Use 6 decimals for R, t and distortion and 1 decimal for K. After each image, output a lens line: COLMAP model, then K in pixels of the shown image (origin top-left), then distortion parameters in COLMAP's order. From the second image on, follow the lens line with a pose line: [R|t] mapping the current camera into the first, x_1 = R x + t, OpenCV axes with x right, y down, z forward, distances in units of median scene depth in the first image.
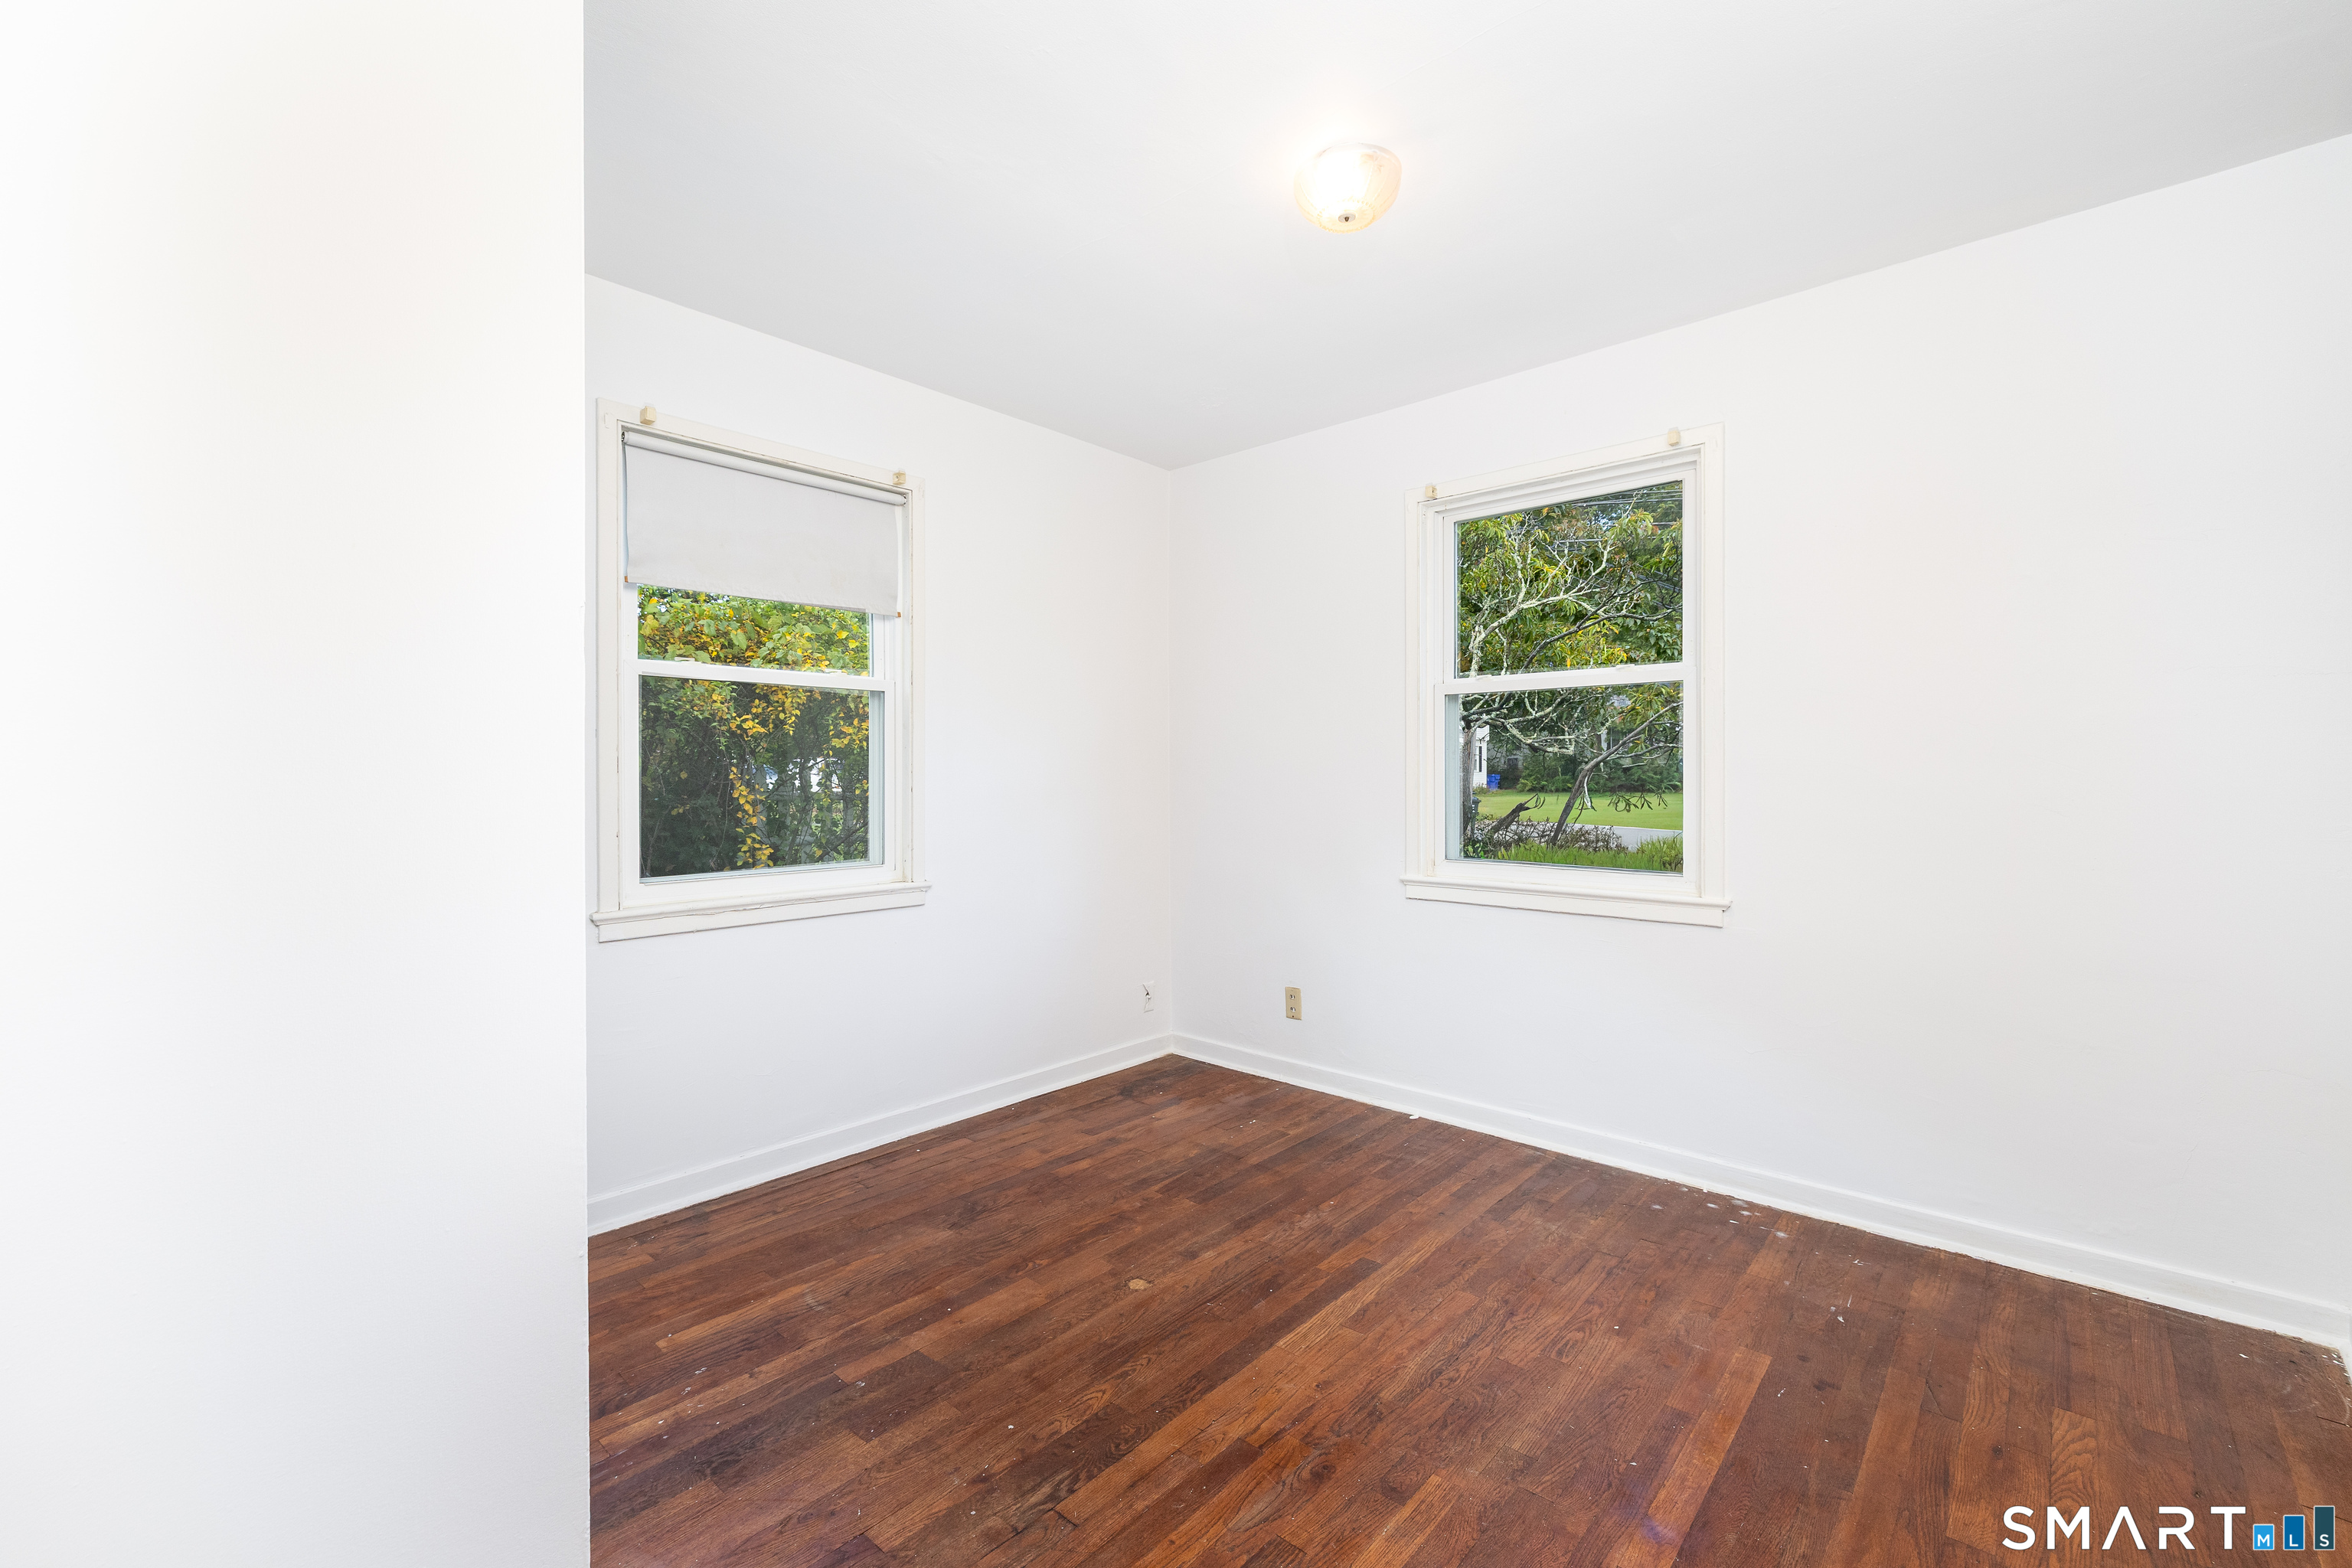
lens RADIAL K [[994.3, 0, 1184.1], [0, 994.3, 765.4], [0, 0, 1]] dist [-0.001469, -0.000585]
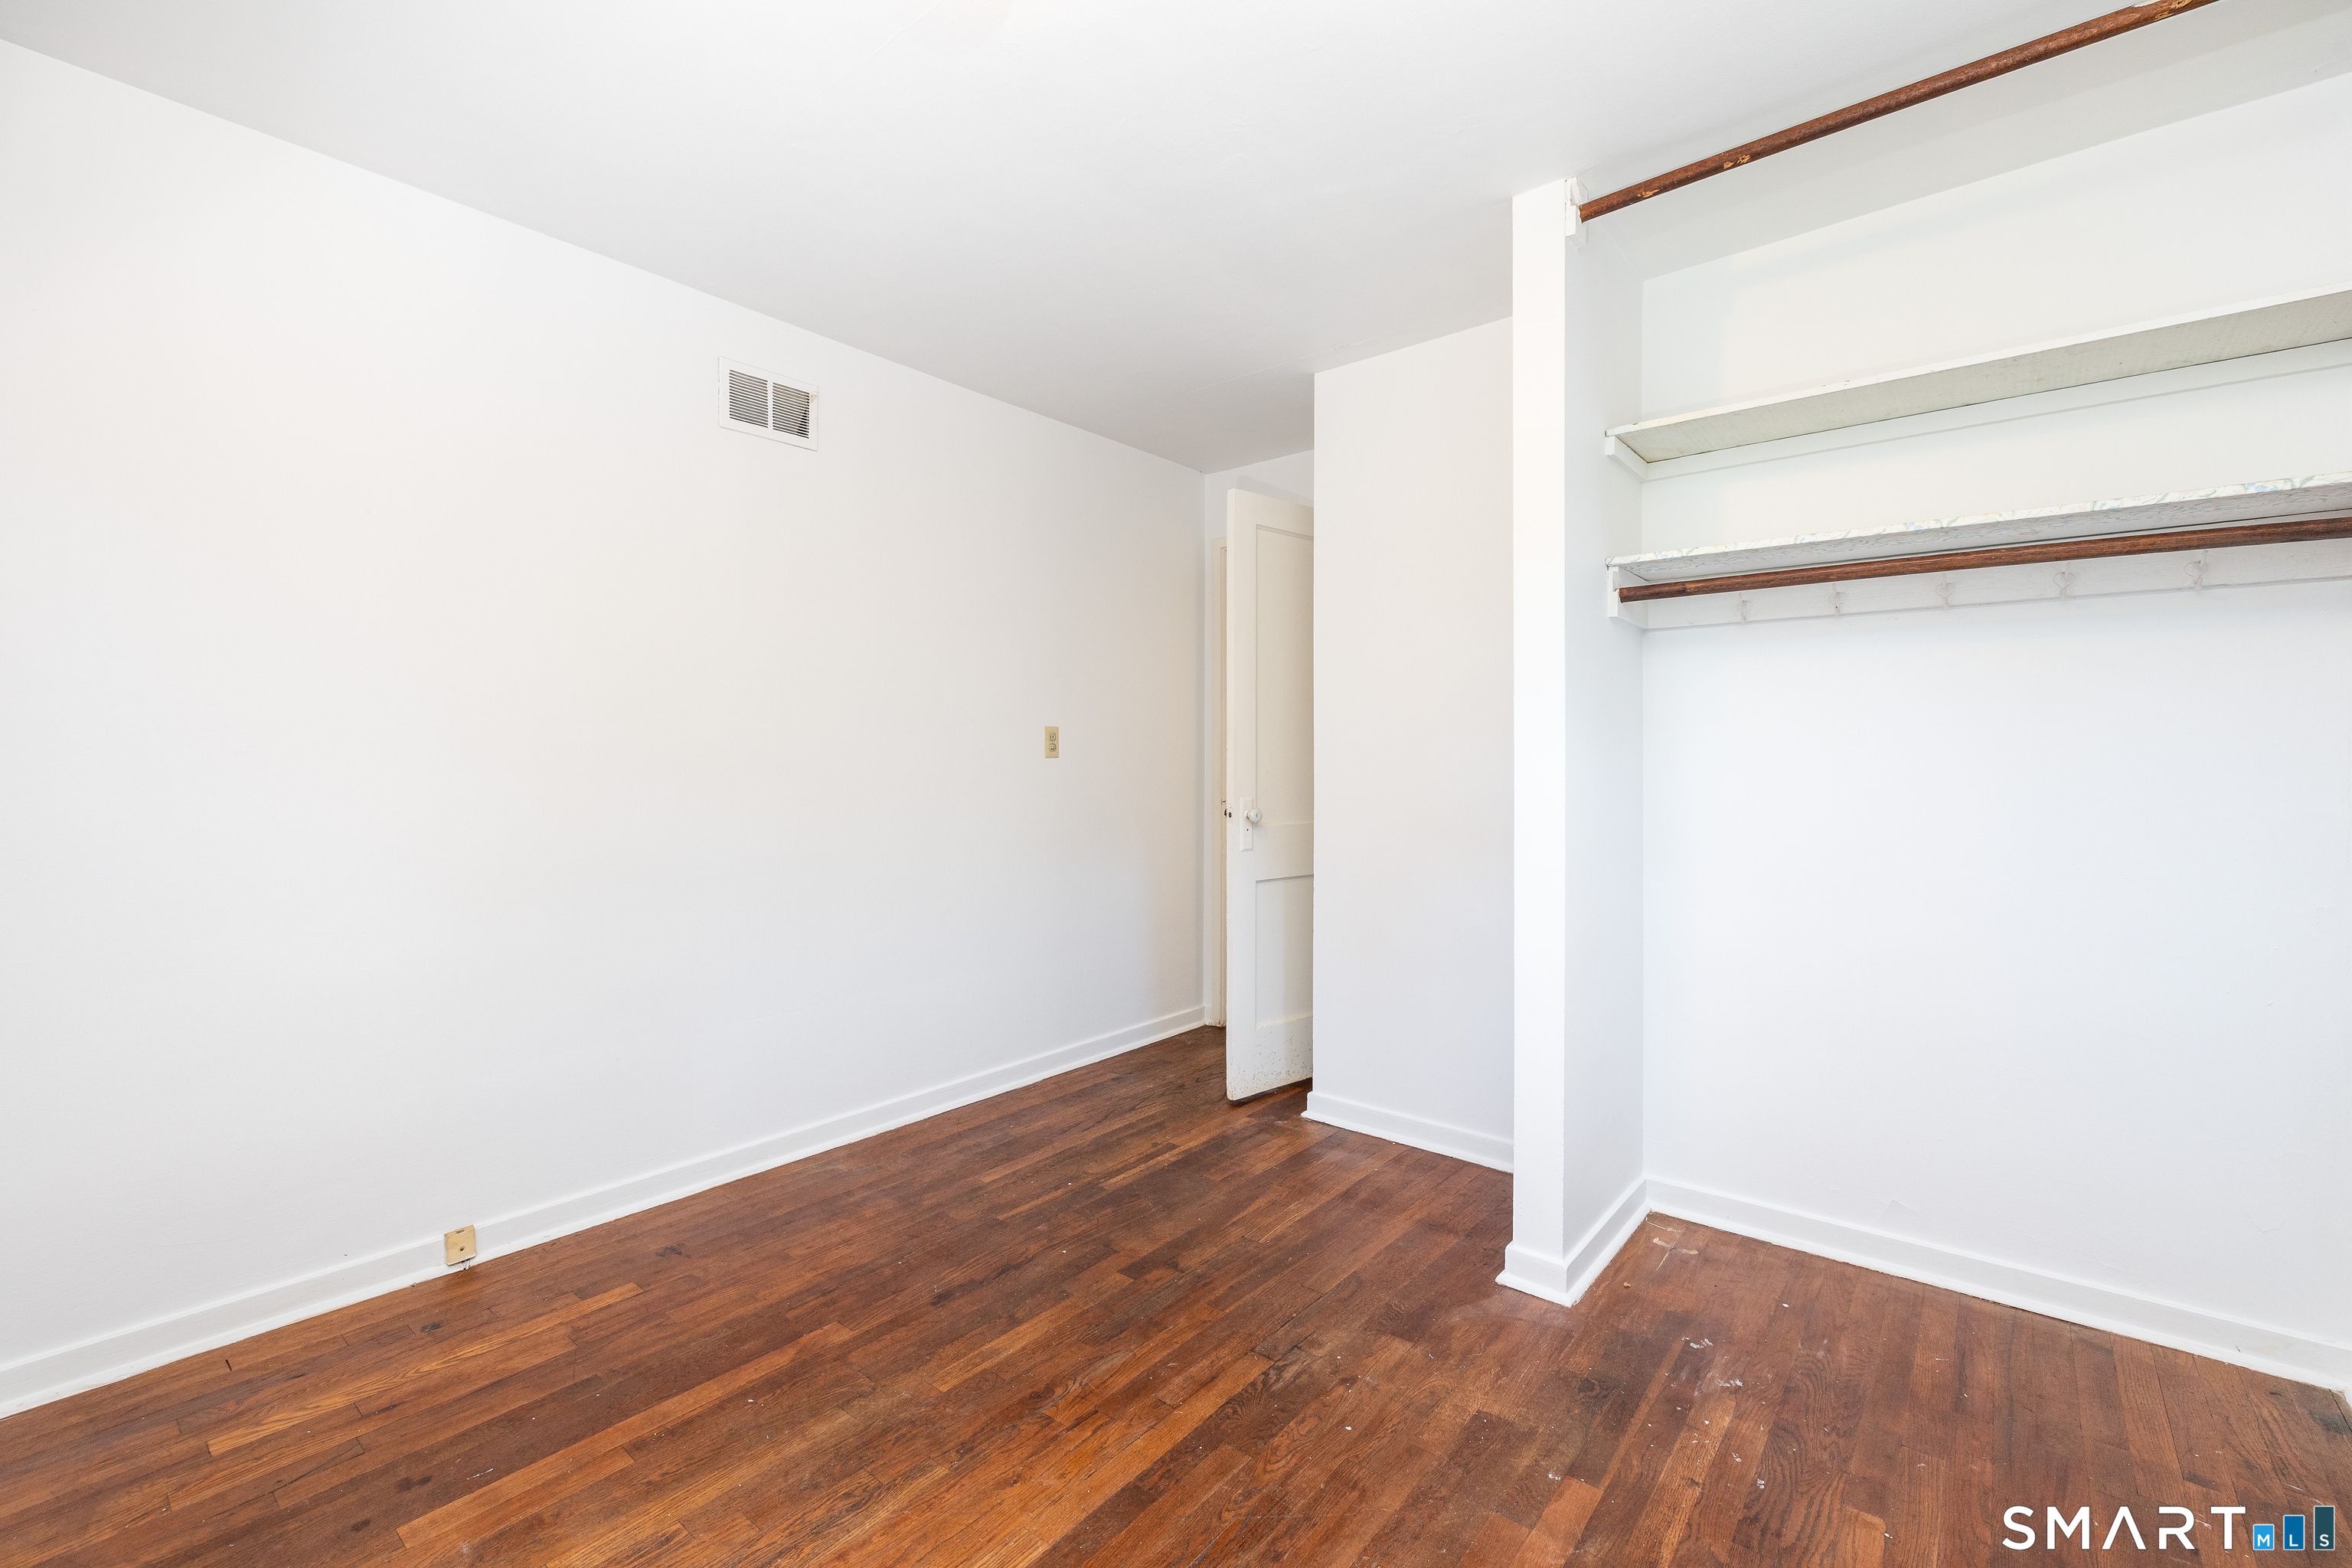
lens RADIAL K [[994.3, 0, 1184.1], [0, 994.3, 765.4], [0, 0, 1]] dist [-0.001469, -0.000585]
pose [[-0.999251, 0.000239, -0.038700, 0.024678], [0.000447, 0.999985, -0.005384, 0.021832], [0.038698, -0.005397, -0.999236, 2.009419]]
